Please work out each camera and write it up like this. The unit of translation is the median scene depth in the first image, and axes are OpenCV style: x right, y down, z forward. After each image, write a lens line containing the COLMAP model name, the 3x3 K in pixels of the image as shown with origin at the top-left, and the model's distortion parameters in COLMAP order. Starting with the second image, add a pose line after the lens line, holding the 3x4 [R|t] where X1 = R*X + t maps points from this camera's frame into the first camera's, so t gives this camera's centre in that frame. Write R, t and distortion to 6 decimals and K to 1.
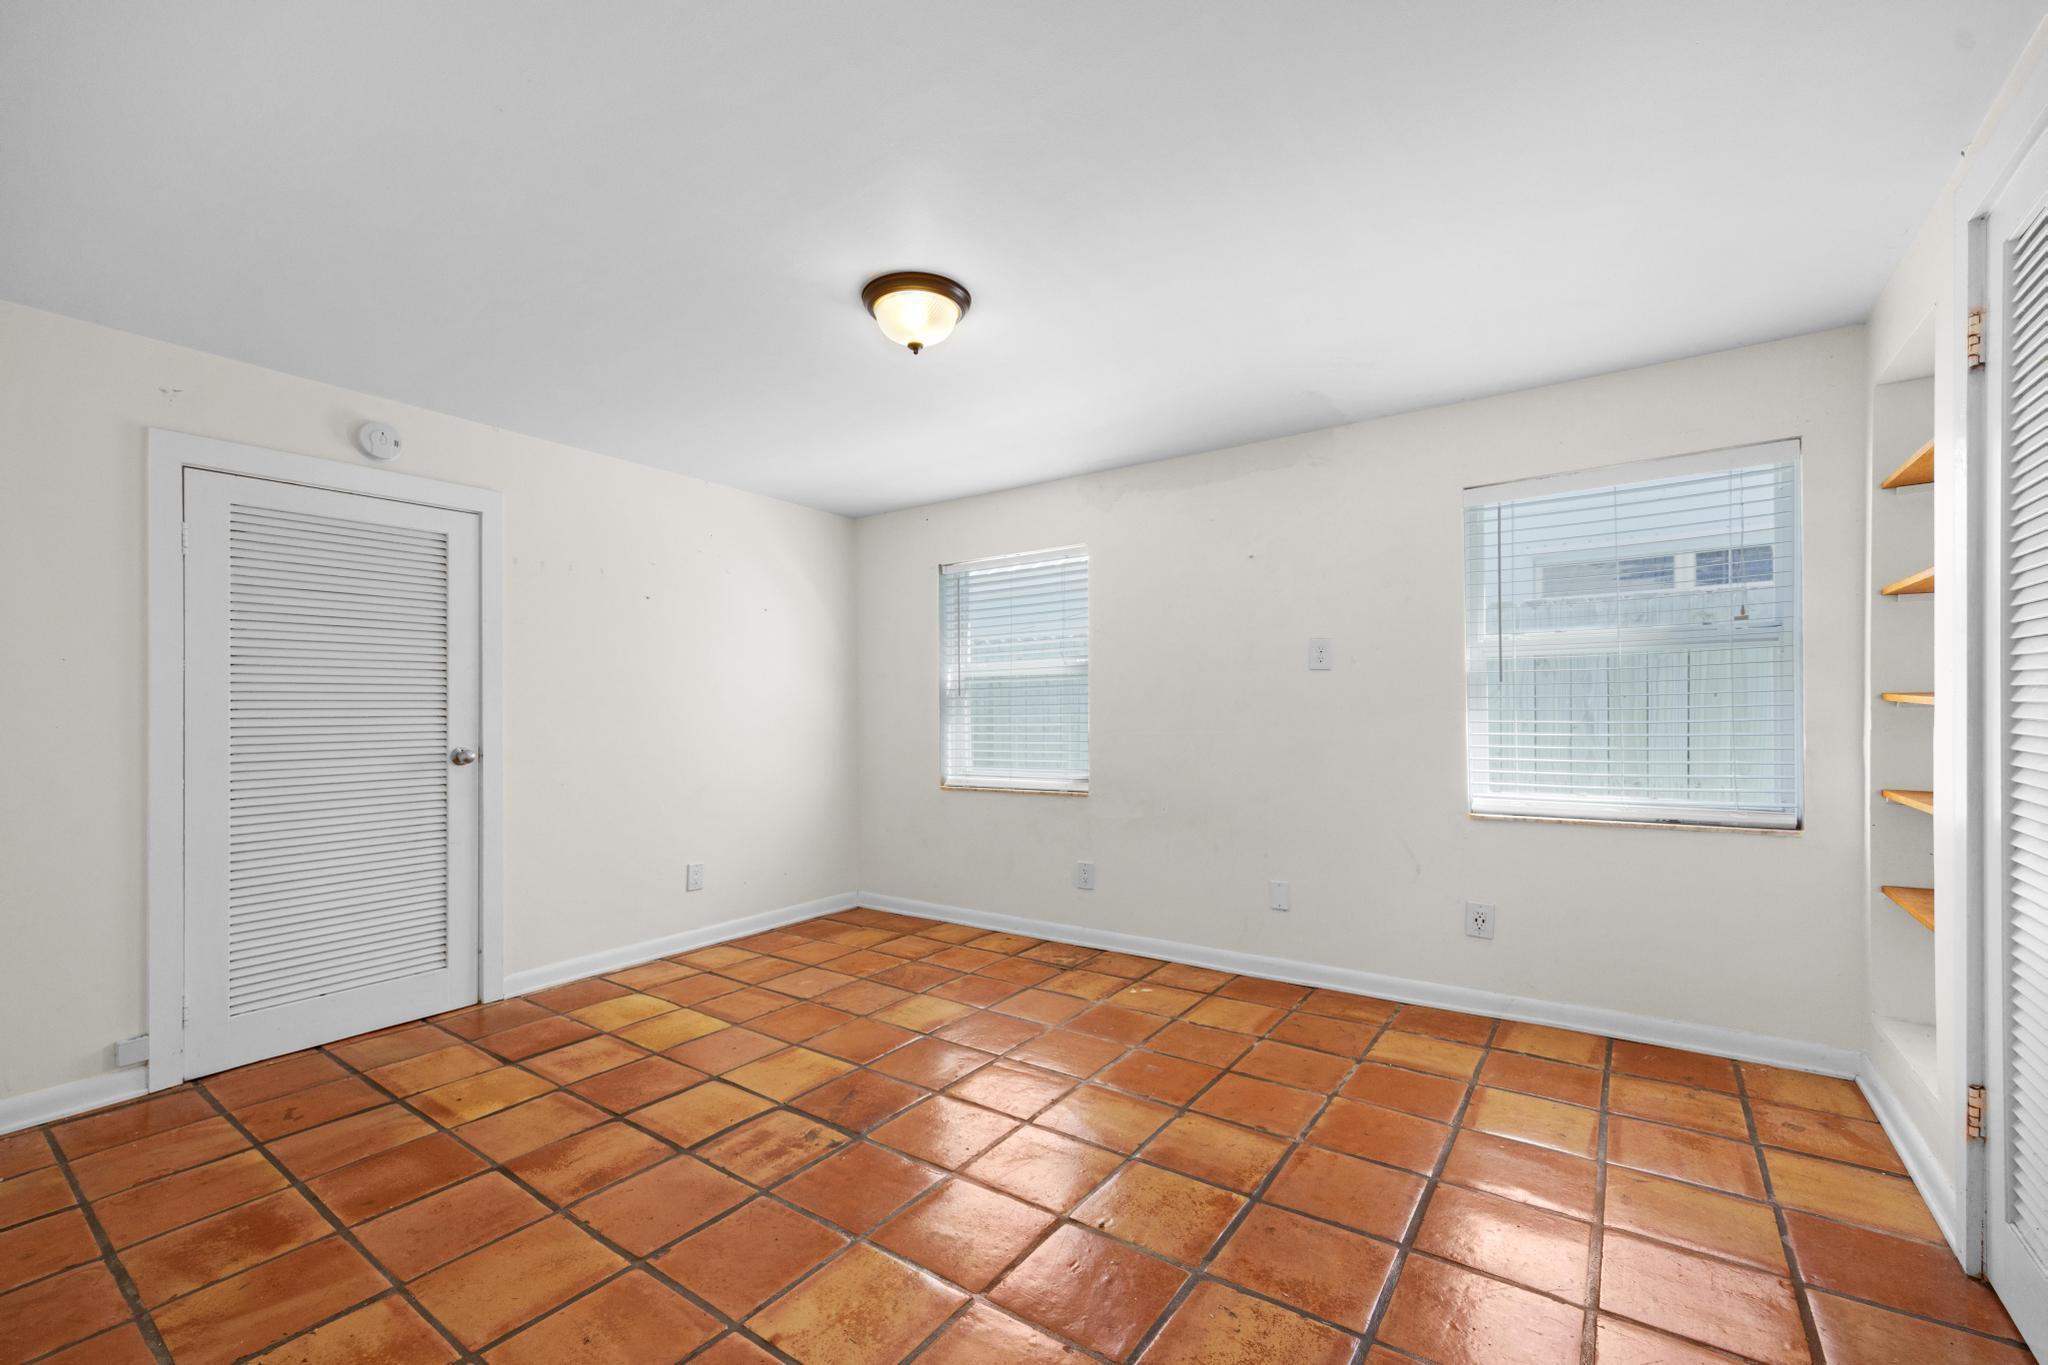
lens RADIAL K [[834.4, 0, 1033.7], [0, 834.4, 693.3], [0, 0, 1]] dist [0.002508, 0.000282]
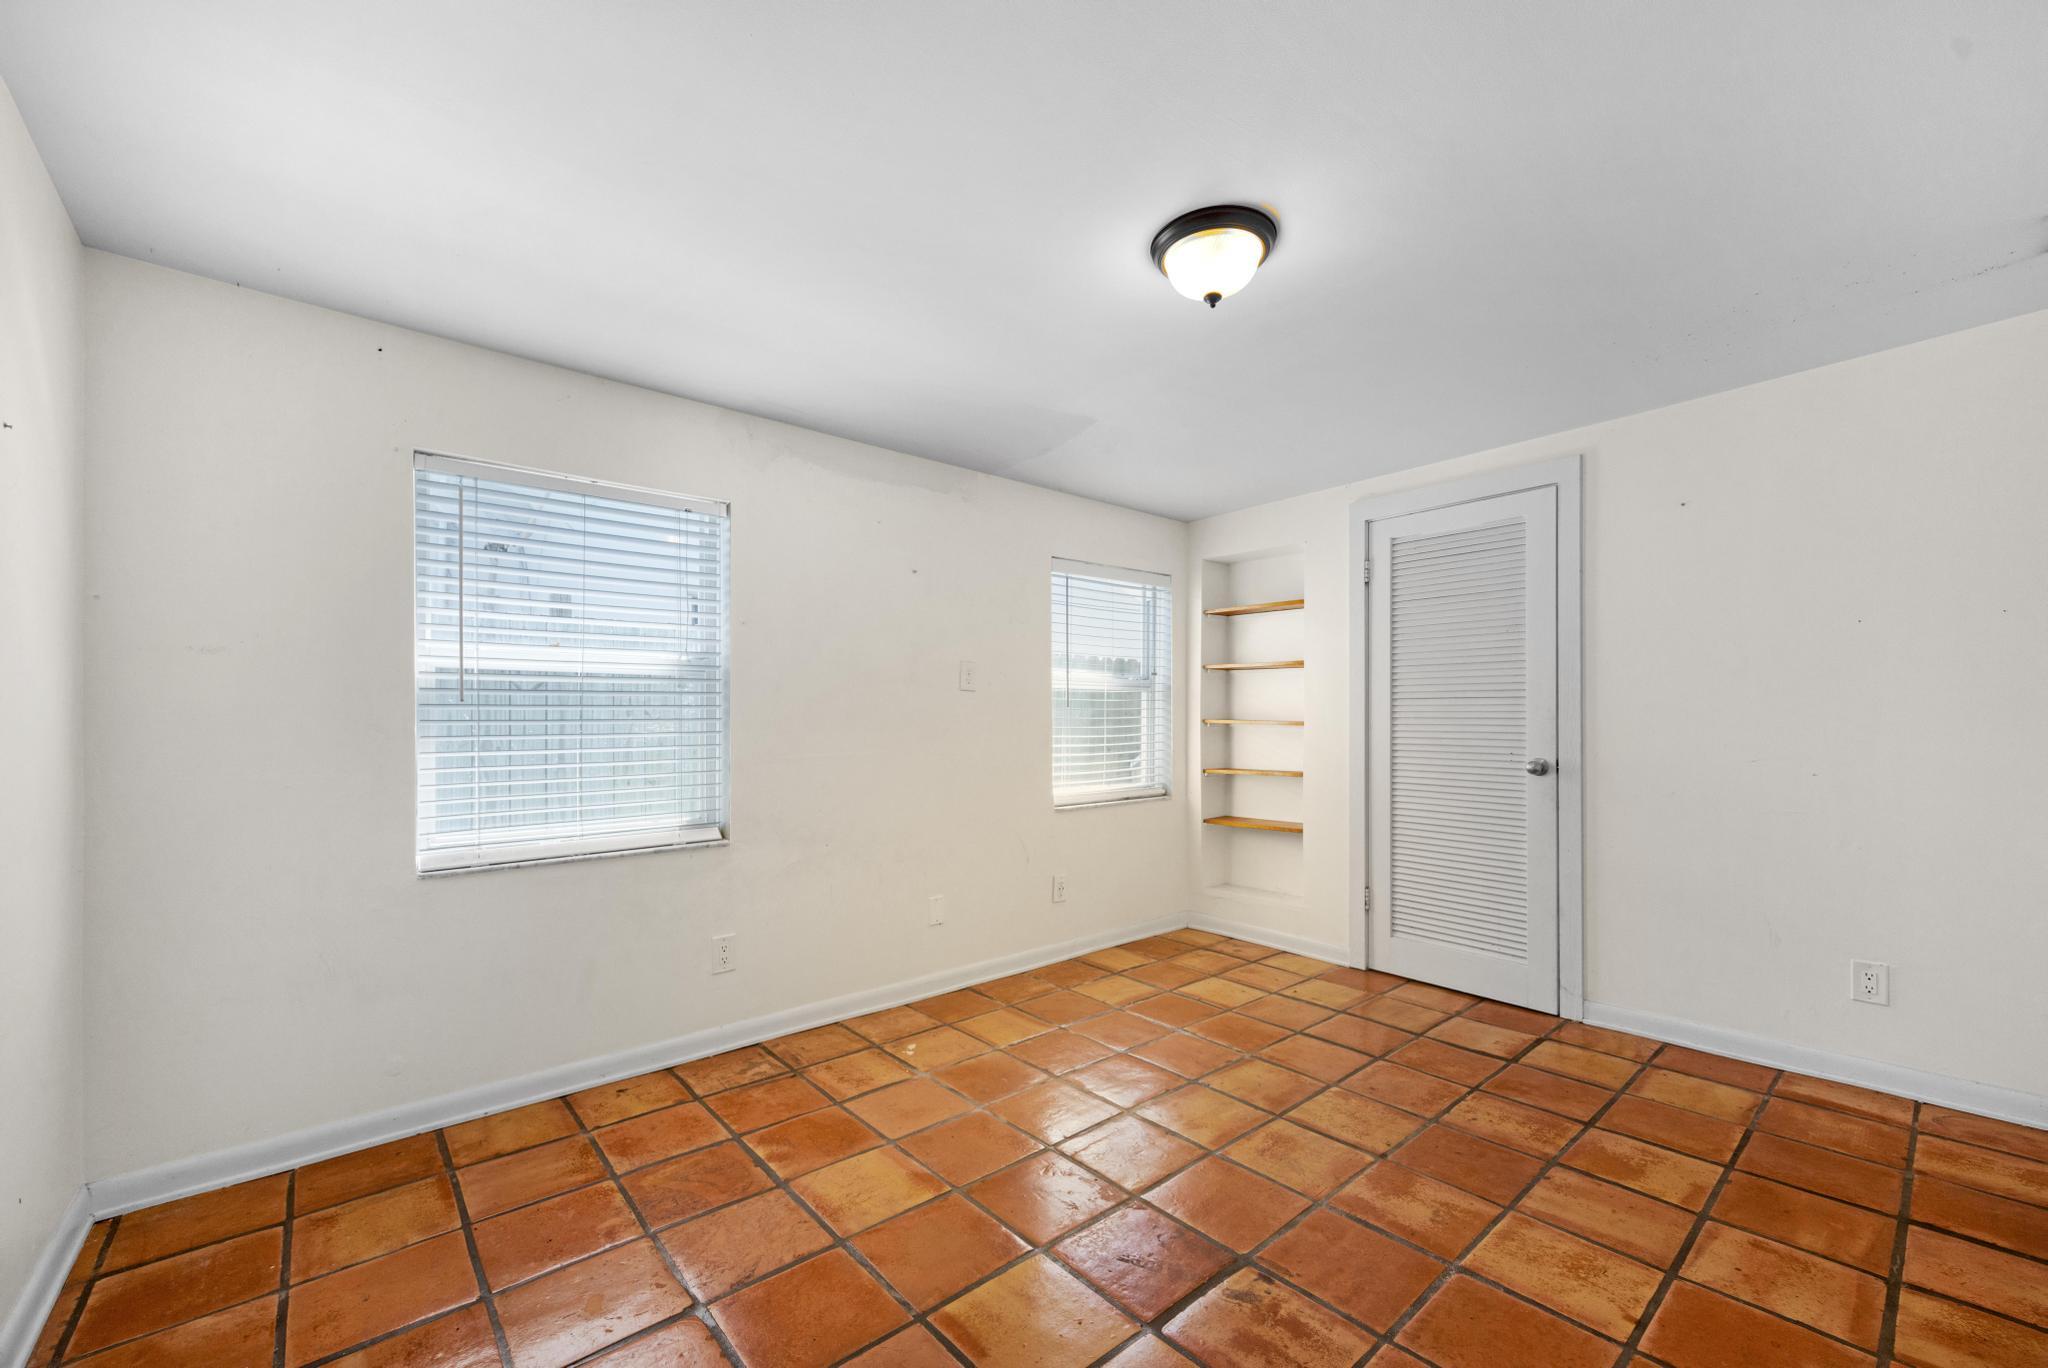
lens RADIAL K [[834.4, 0, 1029.9], [0, 834.4, 702.5], [0, 0, 1]] dist [0.002508, 0.000282]
pose [[0.249702, 0.031849, 0.967799, -0.701940], [-0.018767, 0.999430, -0.028048, 0.016527], [-0.968141, -0.011159, 0.250158, 0.671097]]
